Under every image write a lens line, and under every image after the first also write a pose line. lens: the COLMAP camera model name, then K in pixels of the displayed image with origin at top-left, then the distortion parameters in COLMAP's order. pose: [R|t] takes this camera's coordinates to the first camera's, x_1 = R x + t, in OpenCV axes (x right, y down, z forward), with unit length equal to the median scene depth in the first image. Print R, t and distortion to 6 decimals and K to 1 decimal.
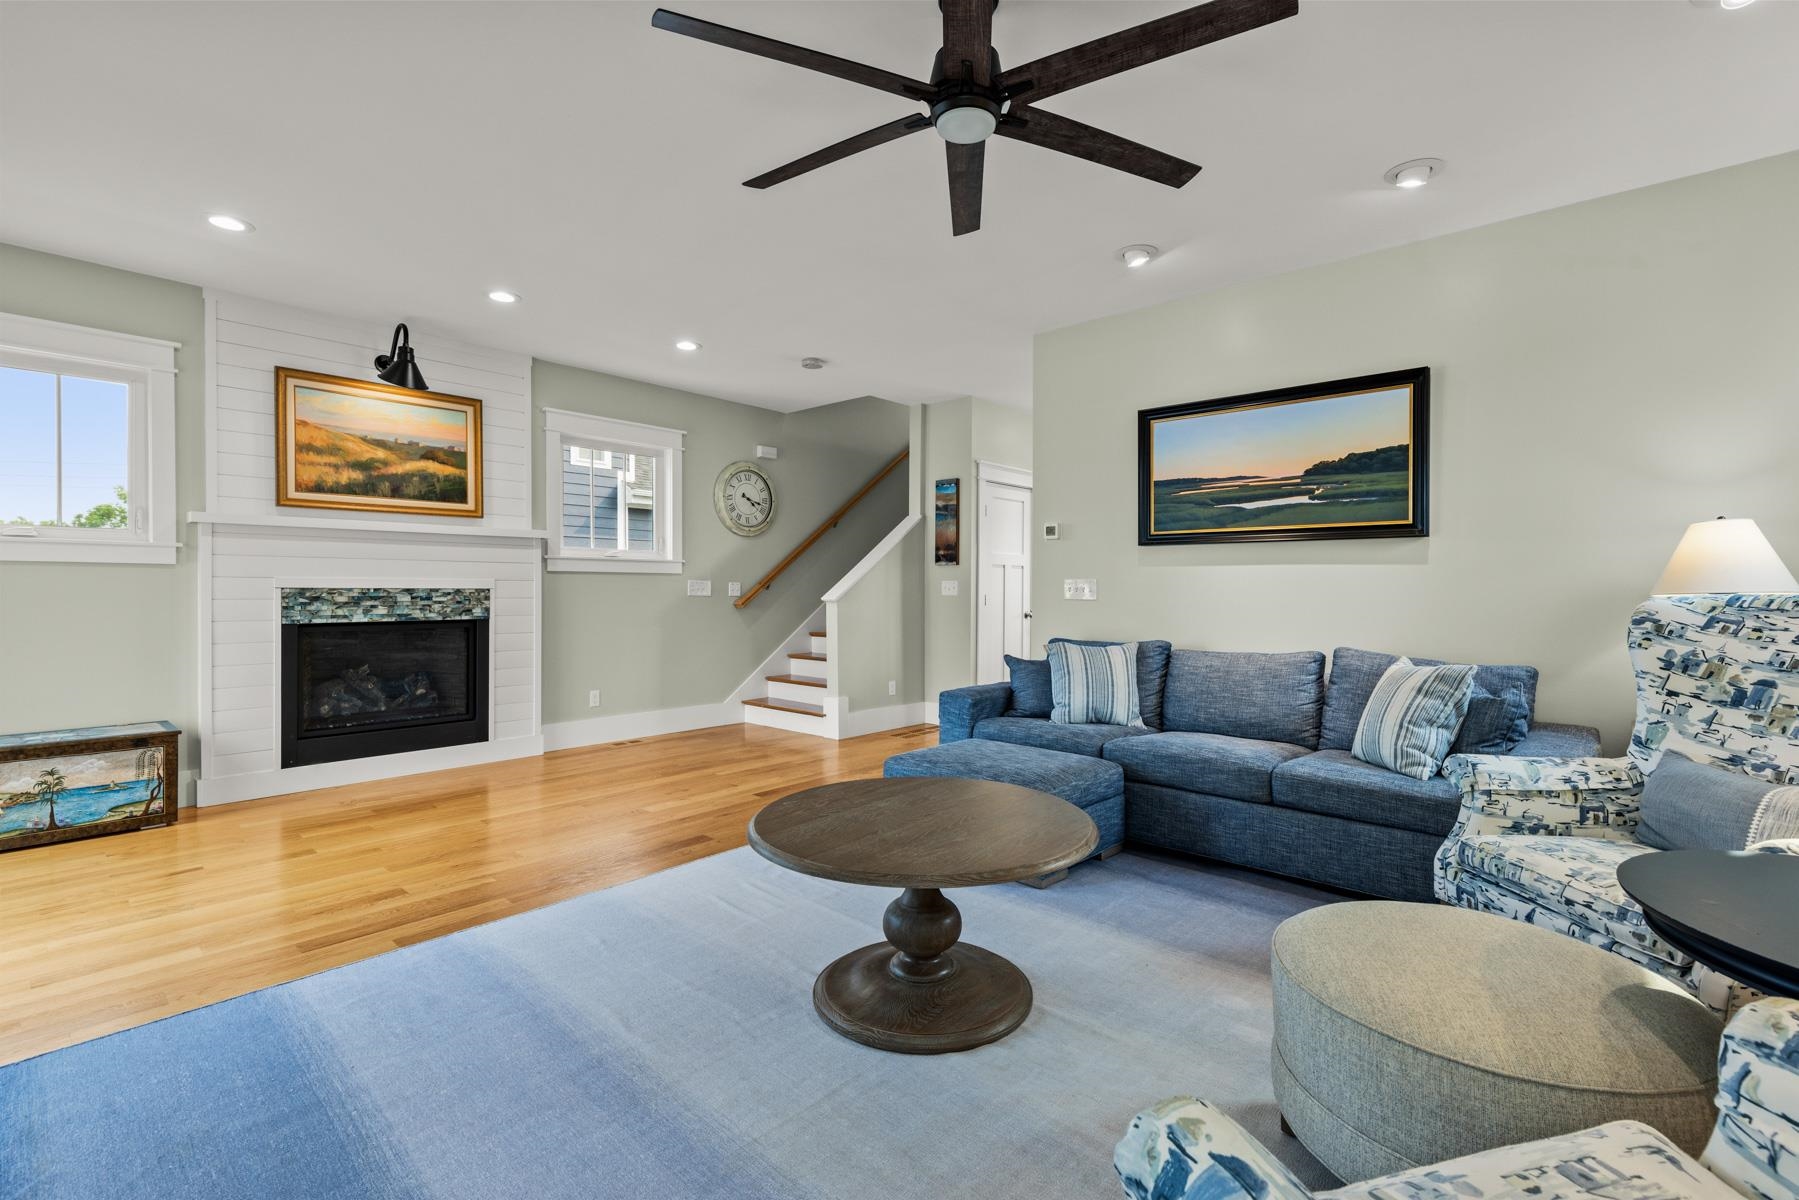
lens RADIAL K [[808.0, 0, 912.6], [0, 808.0, 600.2], [0, 0, 1]] dist [0.000569, -0.000547]
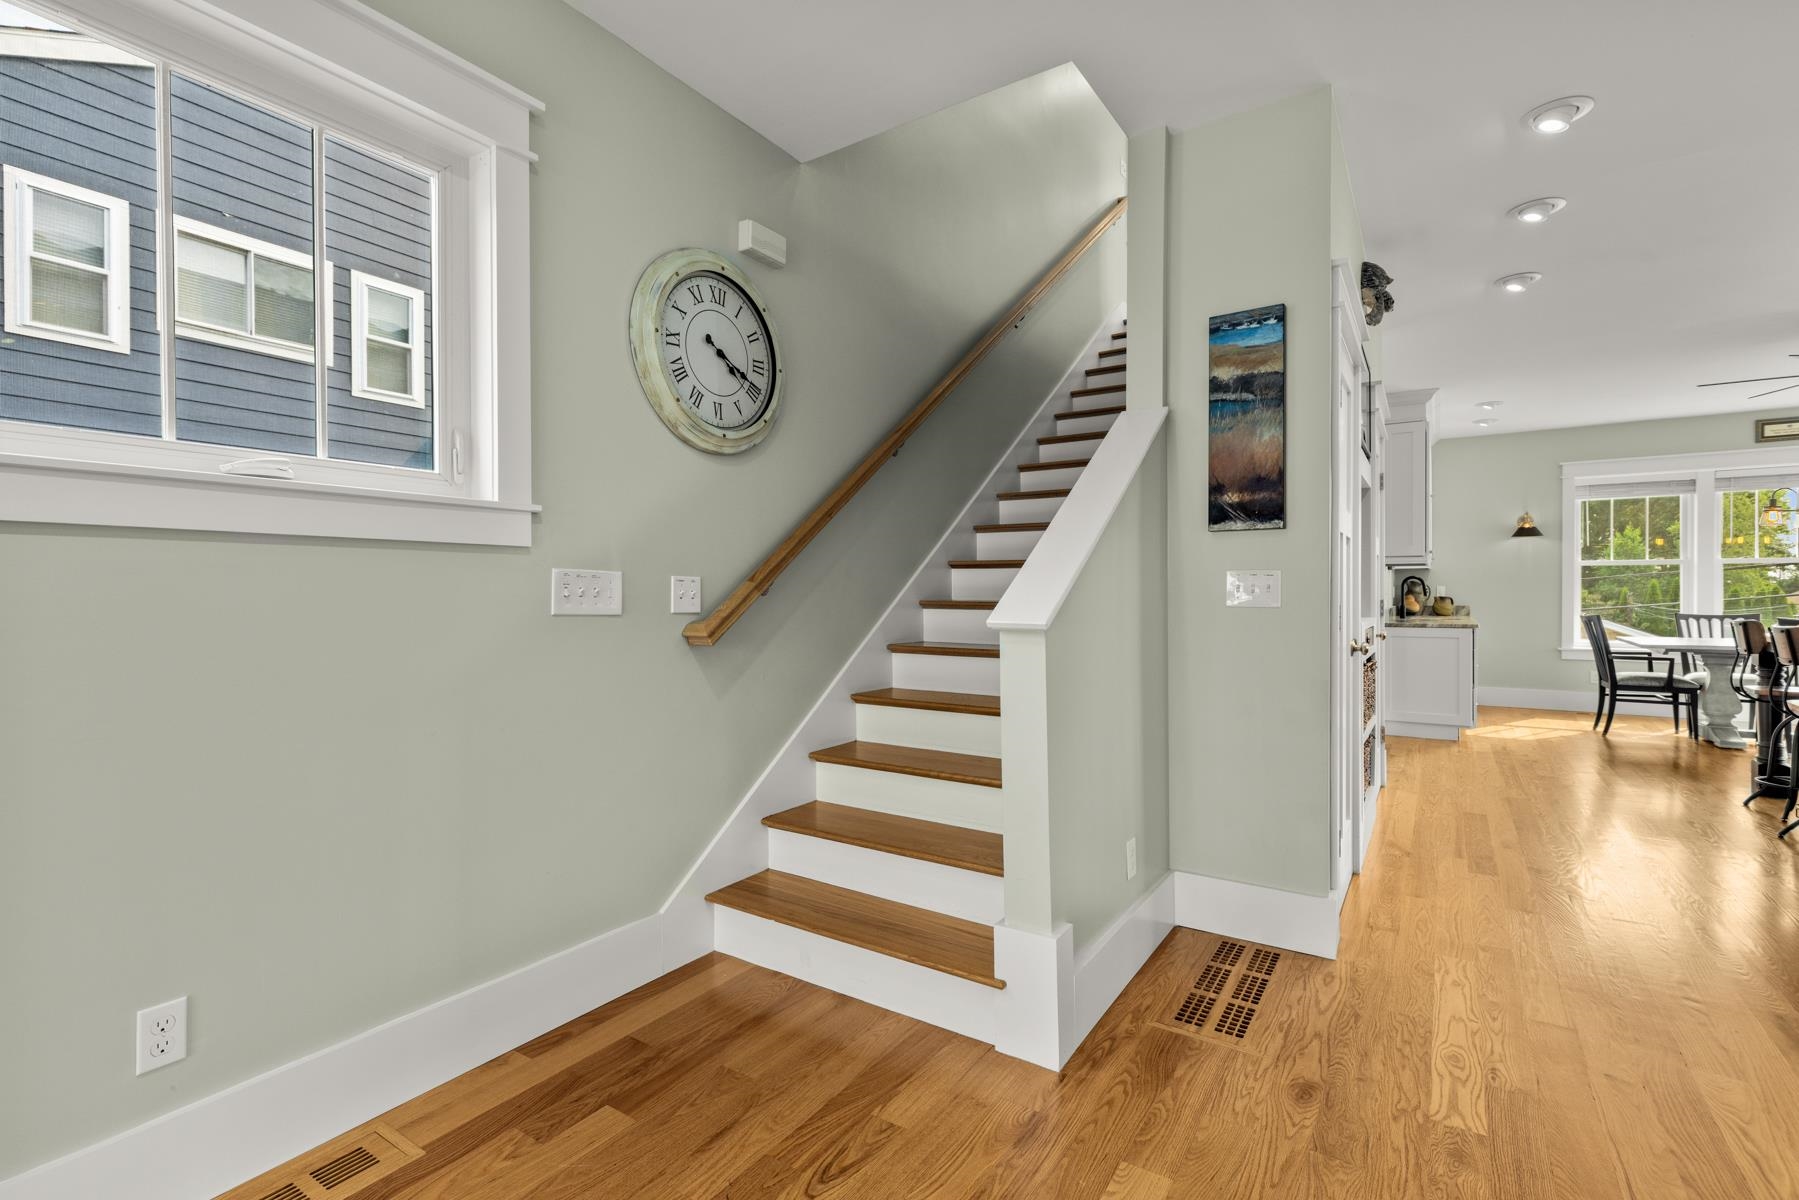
lens RADIAL K [[808.0, 0, 912.6], [0, 808.0, 600.2], [0, 0, 1]] dist [0.000569, -0.000547]
pose [[0.988999, -0.007398, 0.147735, -0.198563], [0.008208, 0.999954, -0.004872, -0.009484], [-0.147692, 0.006031, 0.989015, 0.714978]]
